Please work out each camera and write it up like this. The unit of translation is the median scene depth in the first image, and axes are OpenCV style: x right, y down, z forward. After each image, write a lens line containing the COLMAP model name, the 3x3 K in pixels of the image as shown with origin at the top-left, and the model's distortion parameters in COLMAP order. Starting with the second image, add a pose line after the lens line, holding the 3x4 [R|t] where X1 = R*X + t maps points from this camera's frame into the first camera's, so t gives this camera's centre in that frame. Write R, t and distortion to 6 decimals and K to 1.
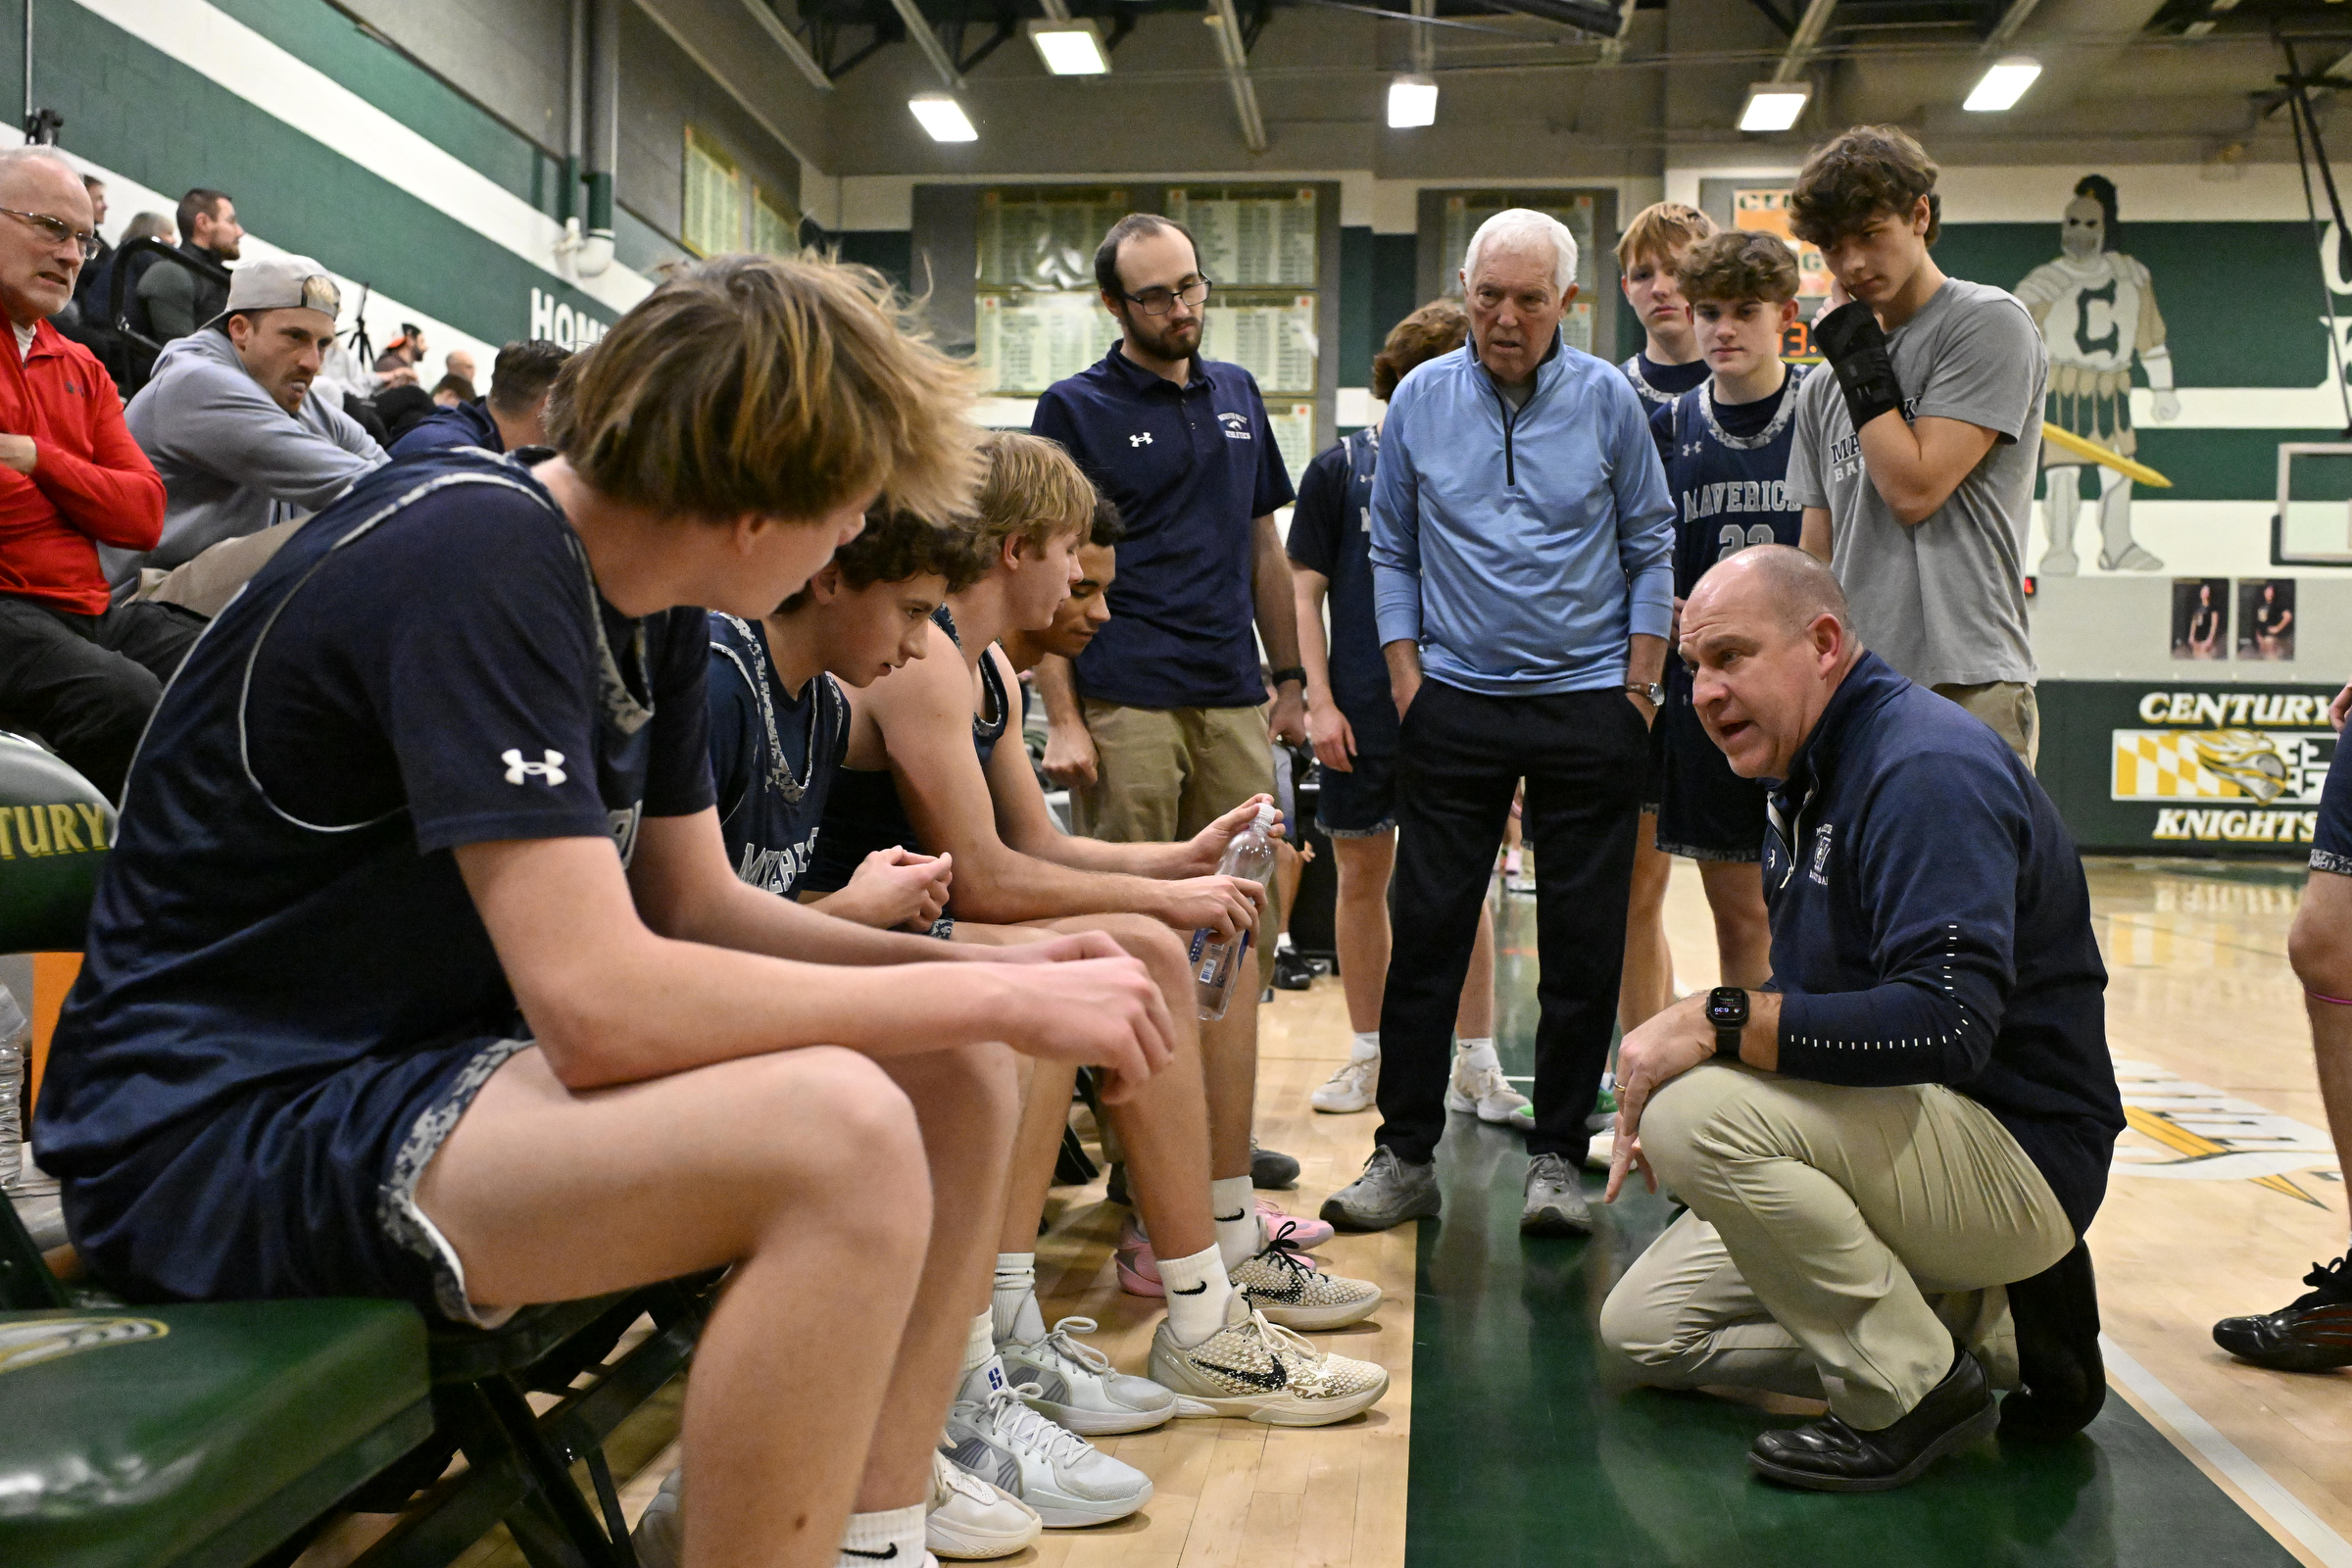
lens RADIAL K [[2332.3, 0, 1169.8], [0, 2332.3, 787.9], [0, 0, 1]] dist [0.018814, 0.000000]
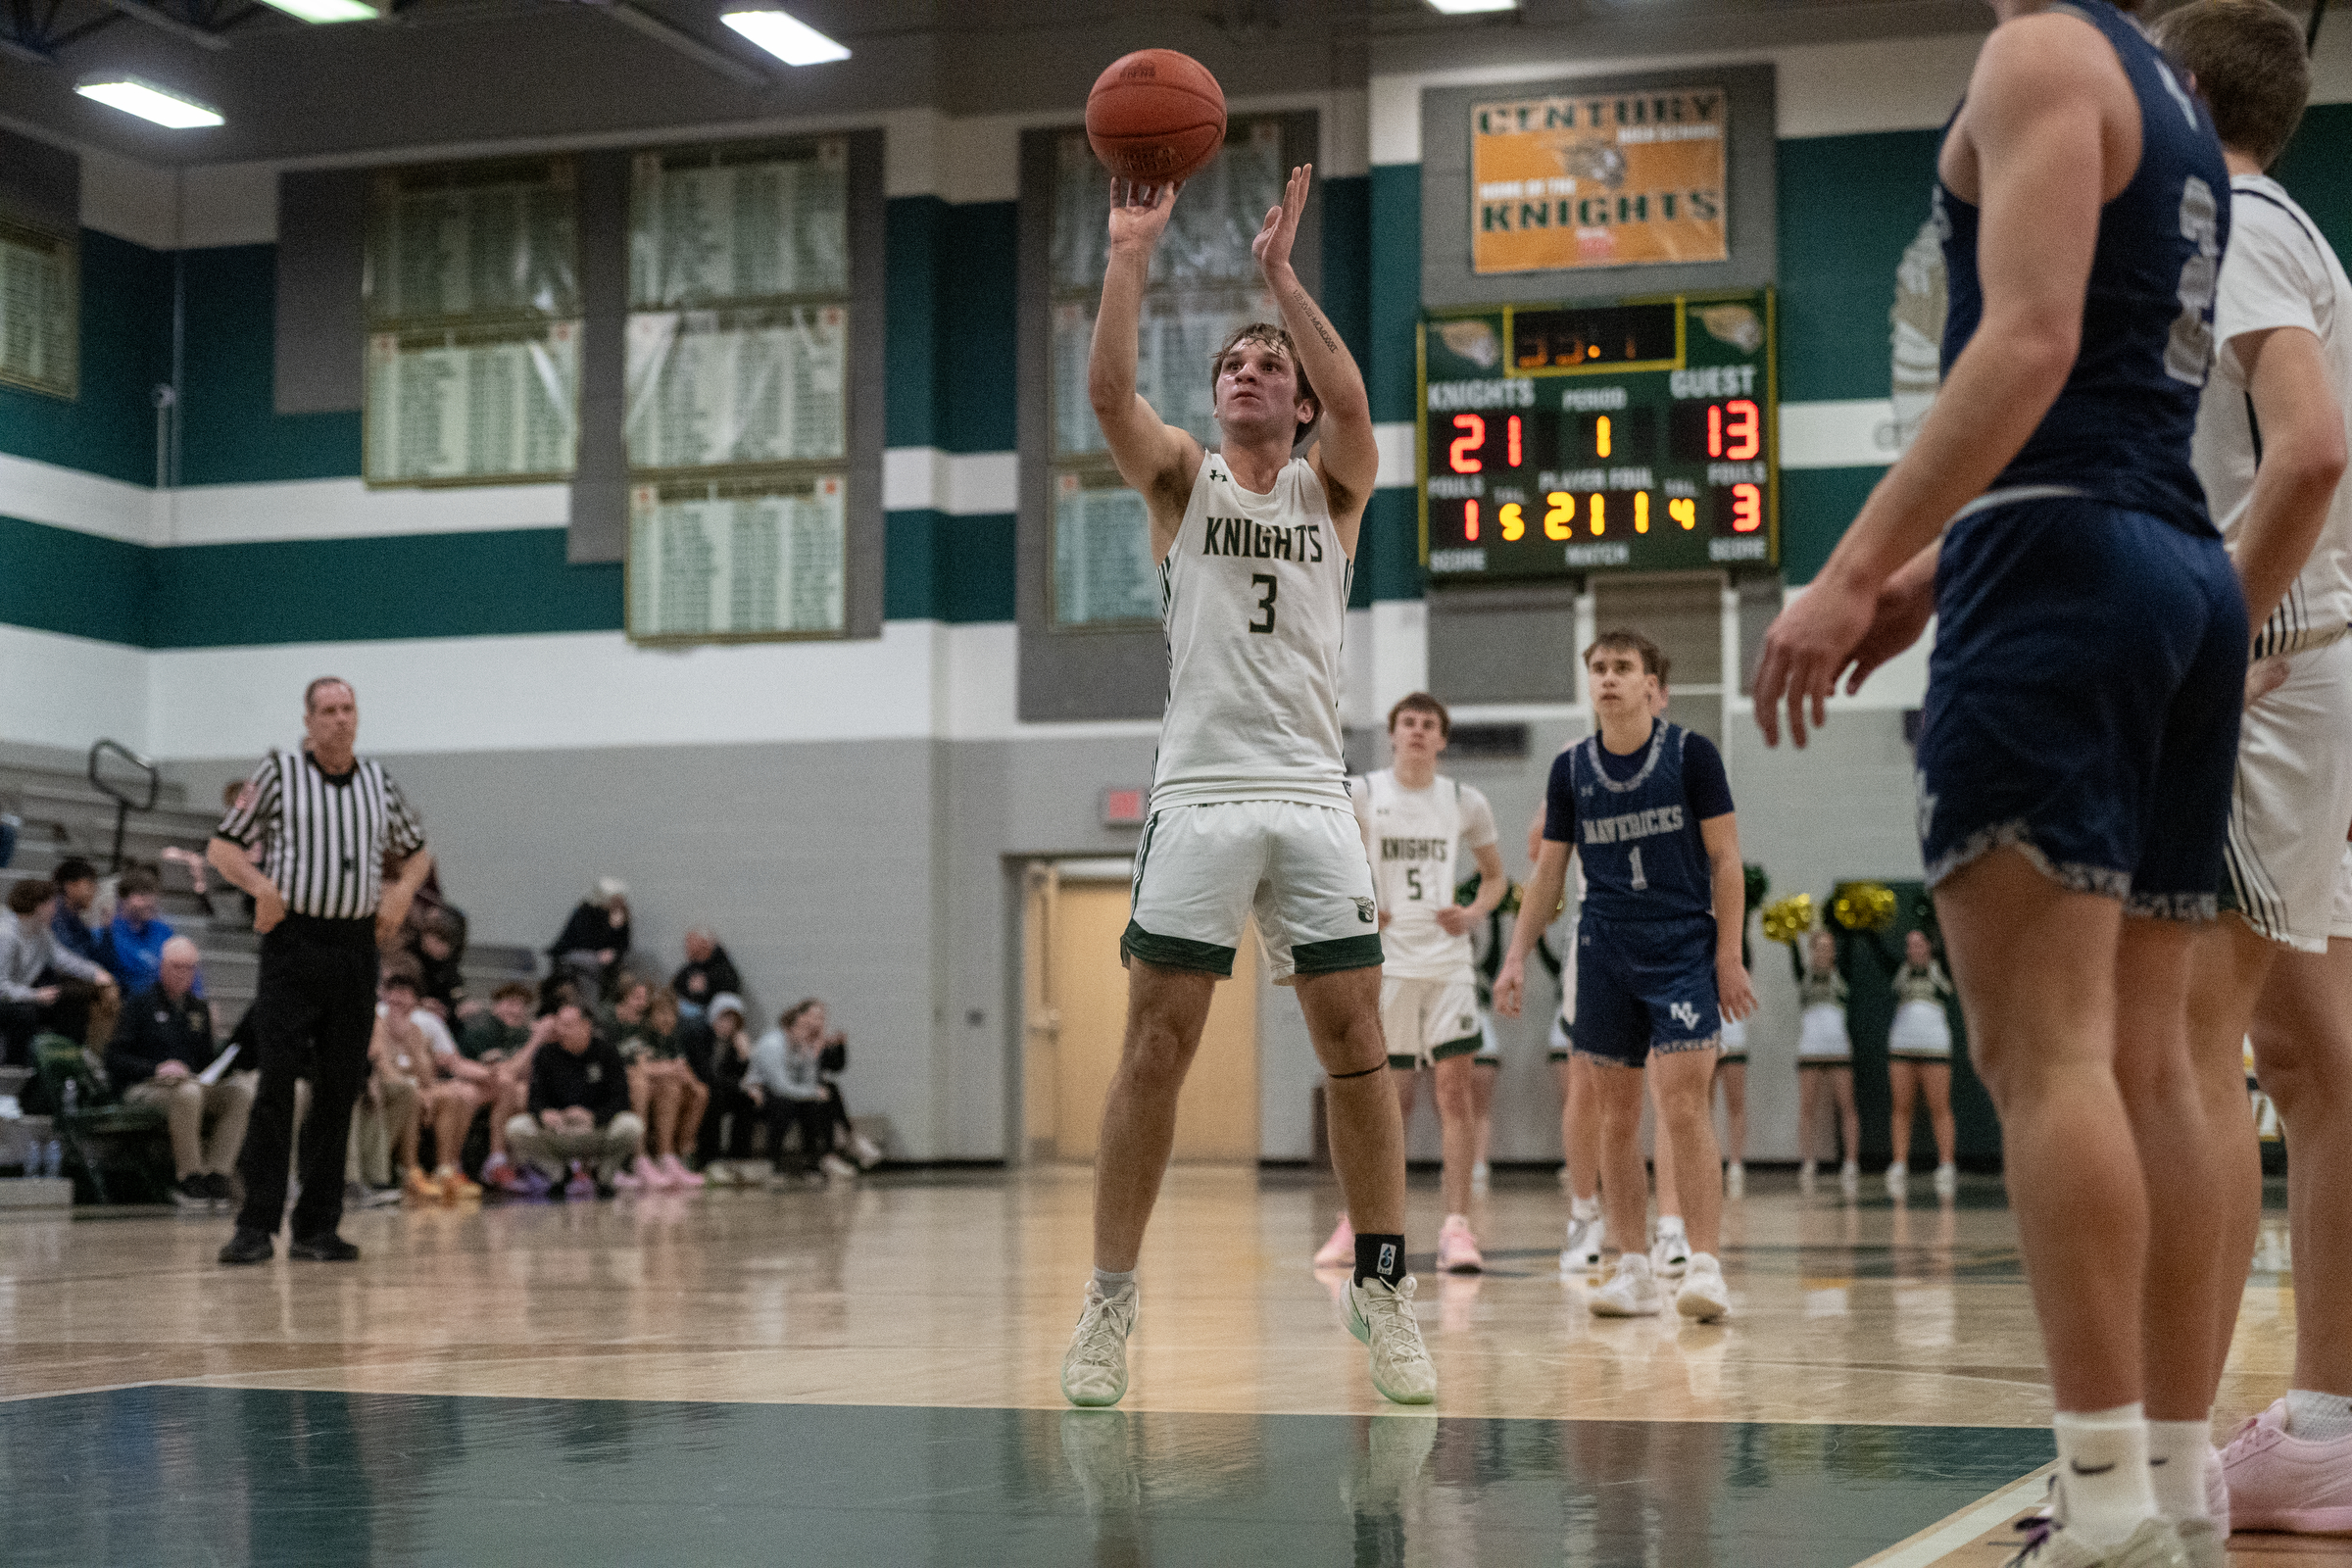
lens RADIAL K [[4713.1, 0, 1146.7], [0, 4713.1, 732.7], [0, 0, 1]] dist [-0.038163, 0.000000]
pose [[0.974453, -0.038590, -0.221252, 0.433228], [0.020285, 0.996224, -0.084418, 0.014017], [0.223674, 0.077773, 0.971556, -0.221072]]
